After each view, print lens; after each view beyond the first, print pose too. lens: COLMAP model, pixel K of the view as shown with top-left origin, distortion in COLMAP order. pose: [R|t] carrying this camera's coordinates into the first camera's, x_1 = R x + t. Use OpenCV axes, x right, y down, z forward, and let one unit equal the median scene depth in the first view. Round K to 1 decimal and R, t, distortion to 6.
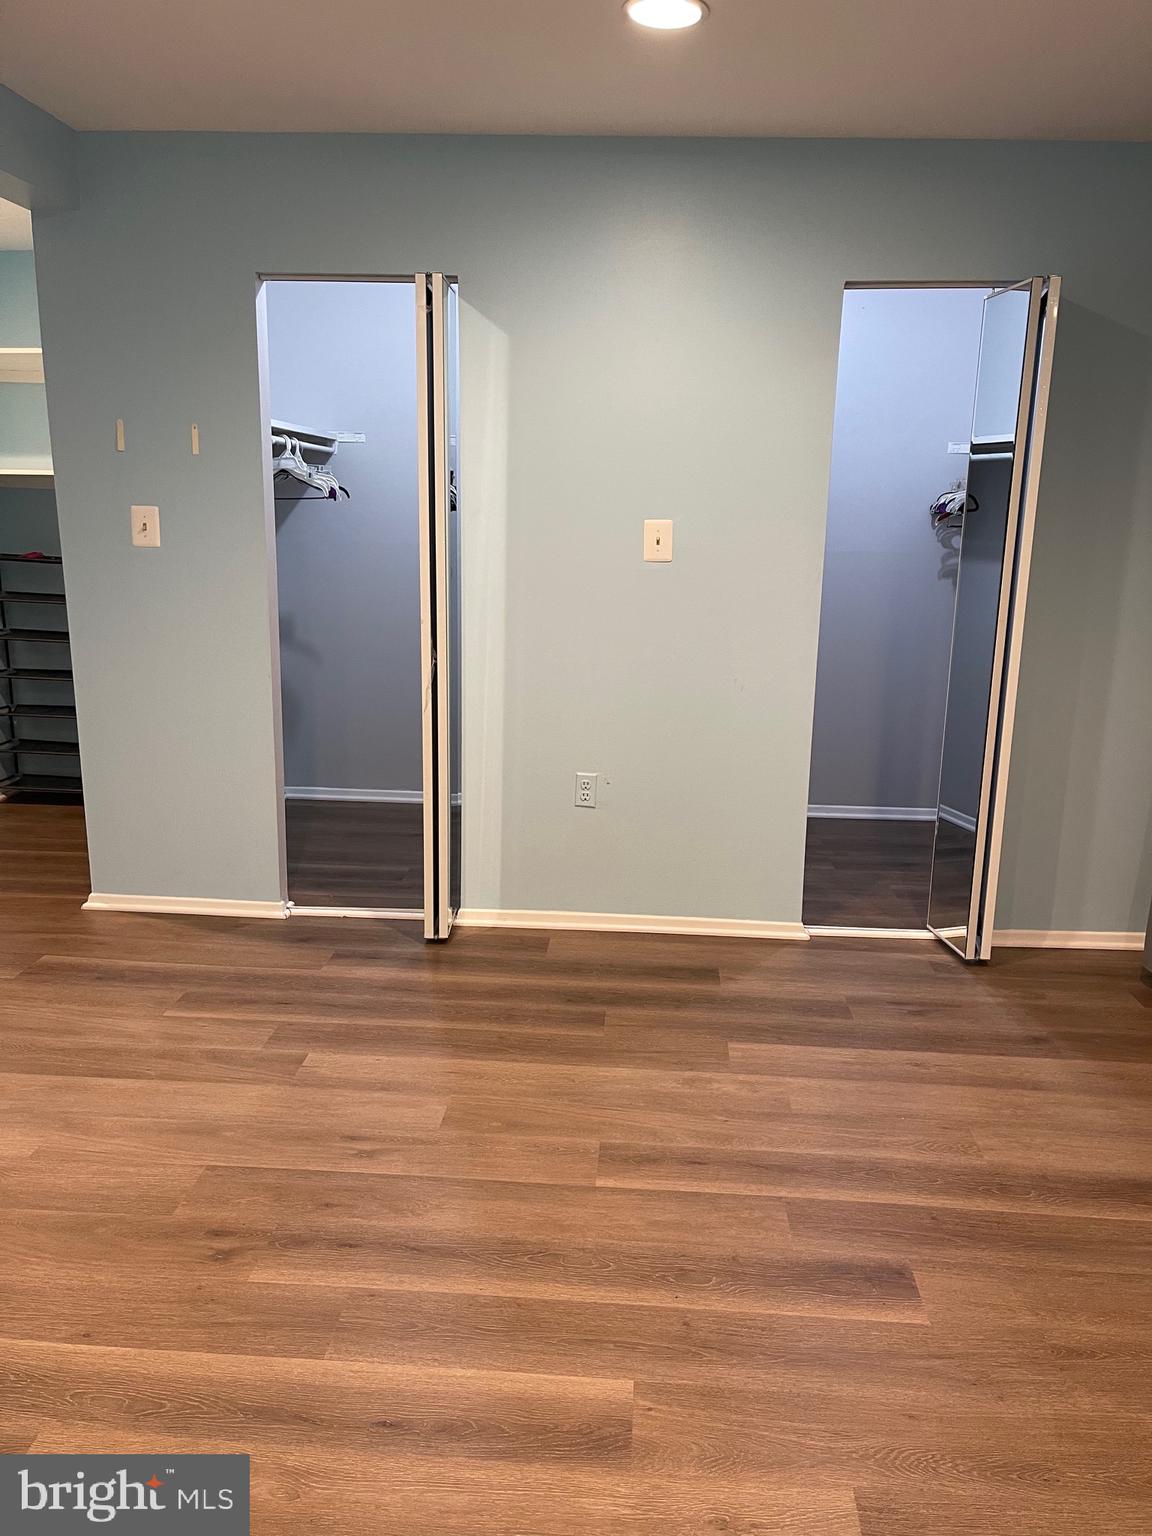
lens RADIAL K [[1166.1, 0, 581.3], [0, 1166.1, 776.2], [0, 0, 1]] dist [0.050718, -0.069874]
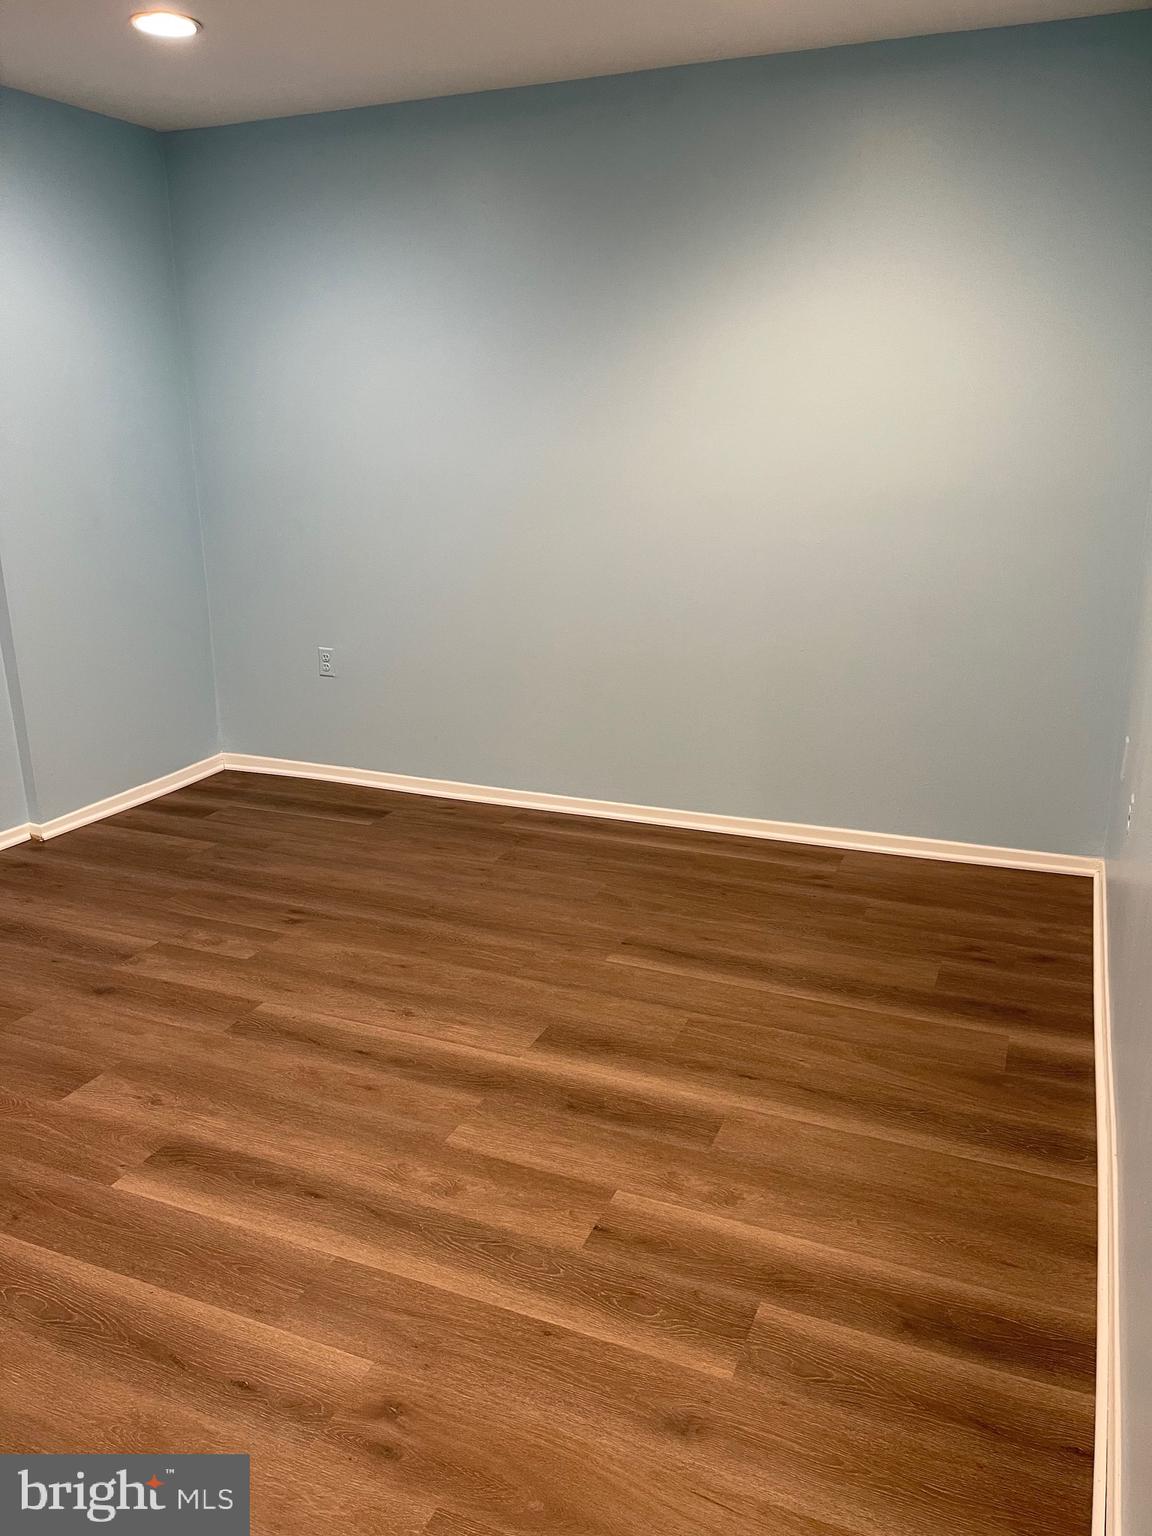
lens RADIAL K [[1166.1, 0, 575.4], [0, 1166.1, 767.7], [0, 0, 1]] dist [0.050718, -0.069874]
pose [[-0.944663, -0.107242, 0.310017, -0.436525], [0.055808, 0.878739, 0.474029, -0.235753], [-0.323259, 0.465099, -0.824128, 0.992617]]
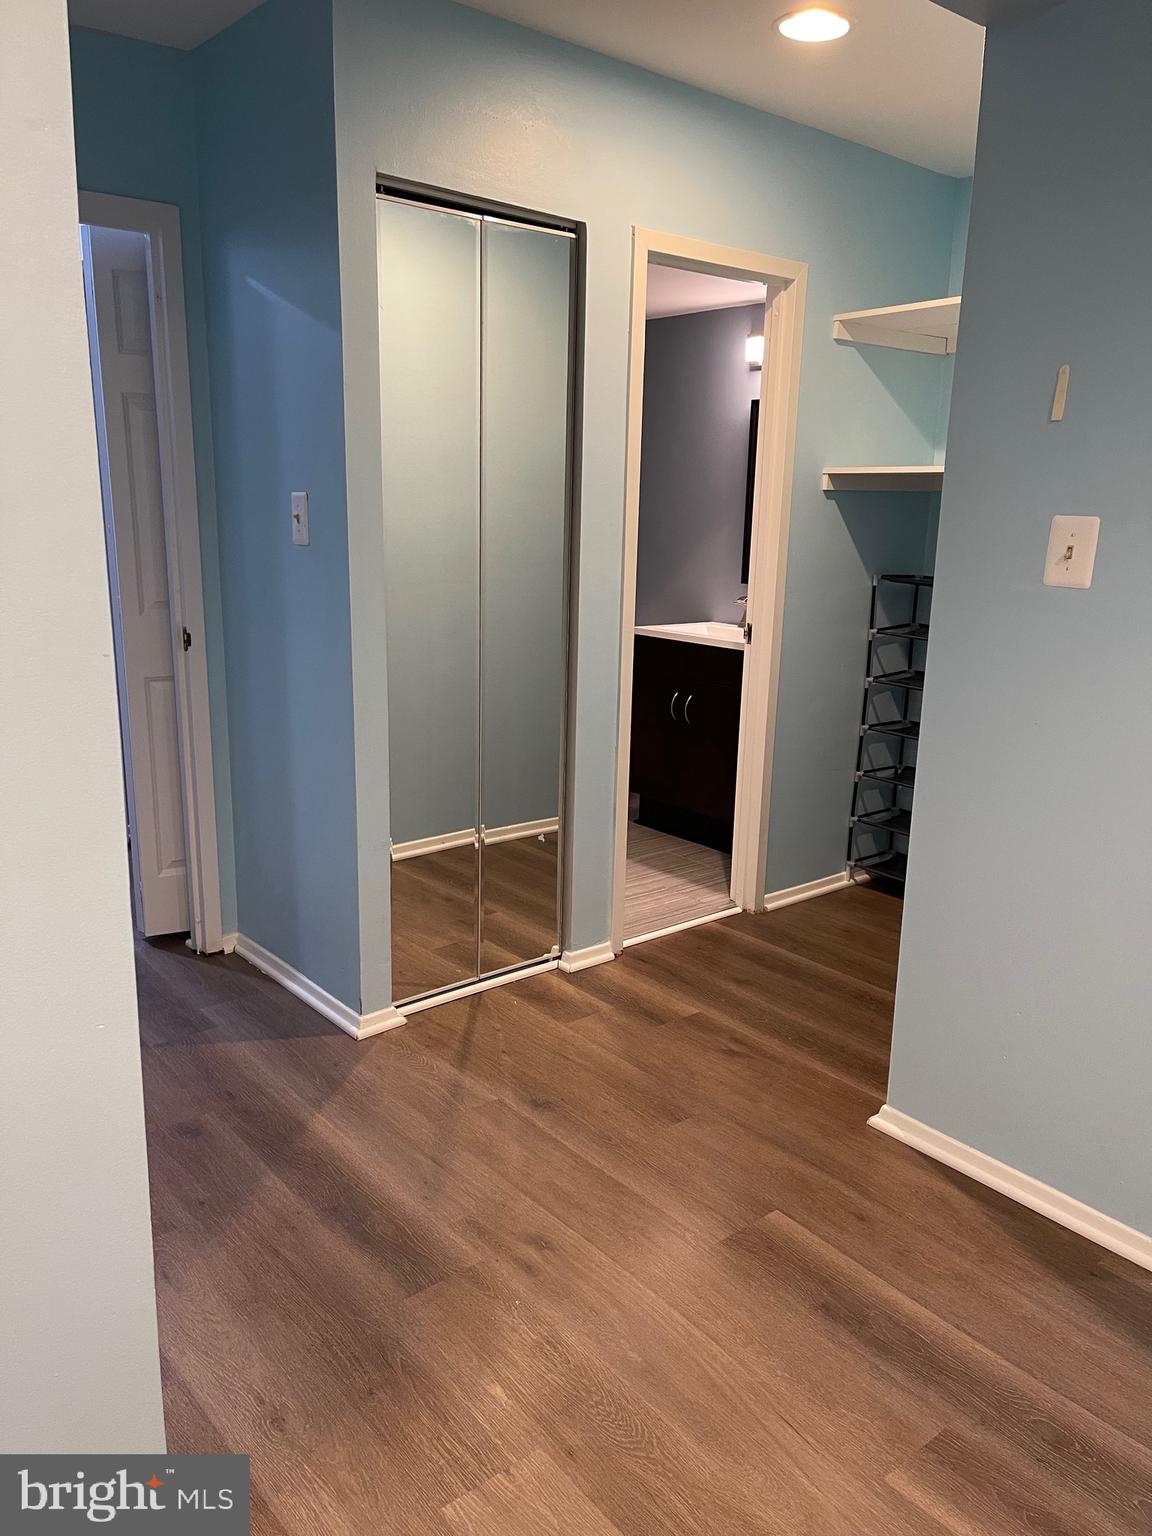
lens RADIAL K [[1166.1, 0, 580.9], [0, 1166.1, 778.9], [0, 0, 1]] dist [0.050718, -0.069874]
pose [[0.689338, 0.173783, -0.703287, -0.137890], [-0.176778, 0.981806, 0.069334, -0.121952], [0.702540, 0.076531, 0.707517, 0.523535]]
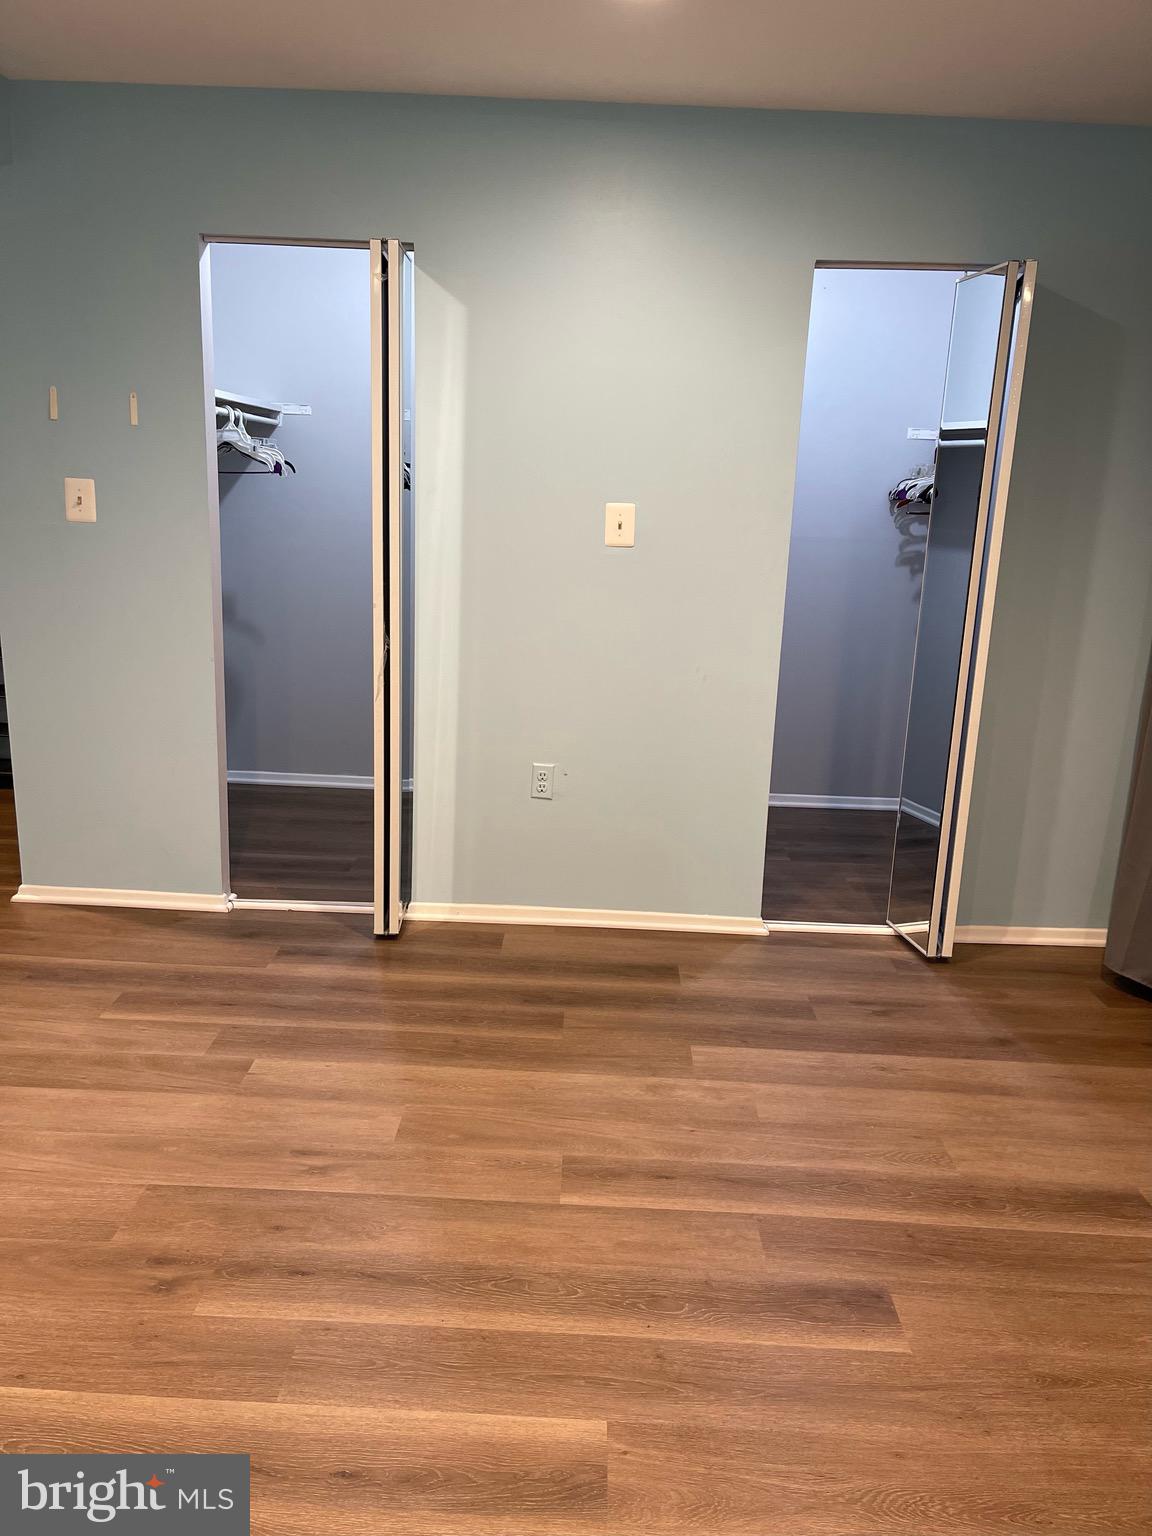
lens RADIAL K [[1166.1, 0, 570.1], [0, 1166.1, 771.4], [0, 0, 1]] dist [0.050718, -0.069874]
pose [[0.999053, 0.007771, 0.042815, -0.018206], [-0.008471, 0.999833, 0.016191, -0.014977], [-0.042682, -0.016539, 0.998952, 0.038126]]
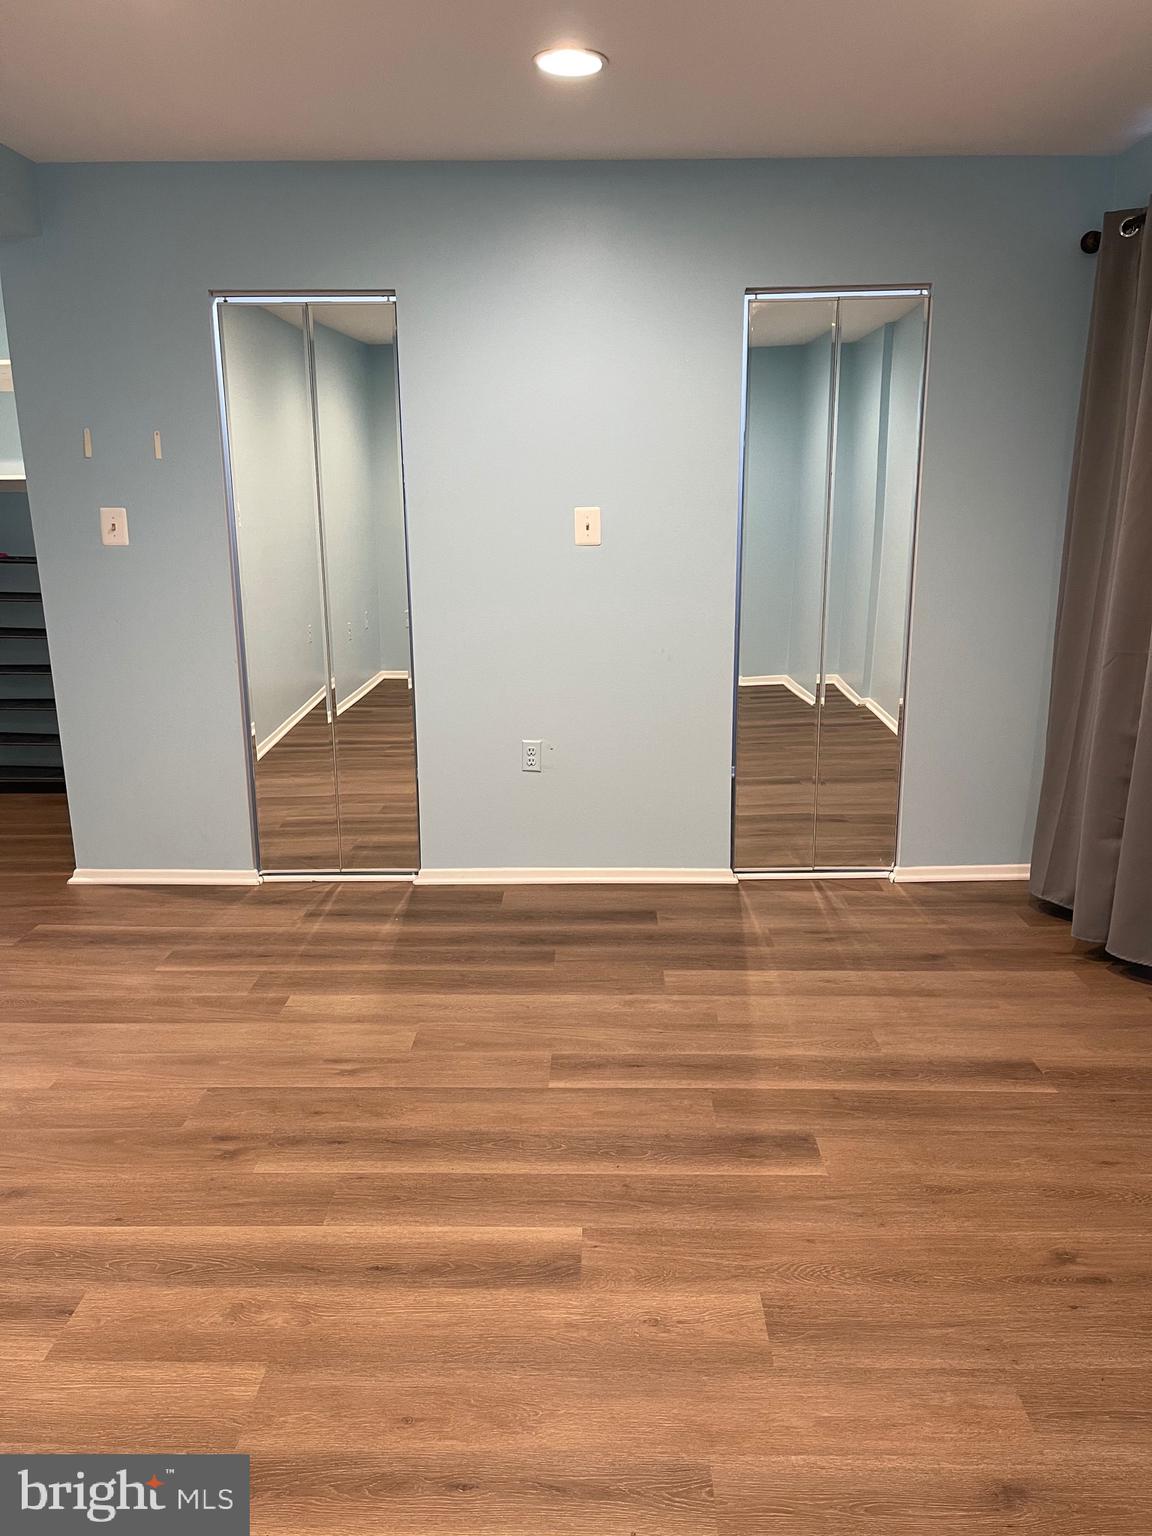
lens RADIAL K [[1166.1, 0, 581.9], [0, 1166.1, 773.3], [0, 0, 1]] dist [0.050718, -0.069874]
pose [[0.998457, -0.038450, 0.040059, 0.008472], [0.037931, 0.999187, 0.013641, 0.018993], [-0.040551, -0.012101, 0.999104, -0.122061]]
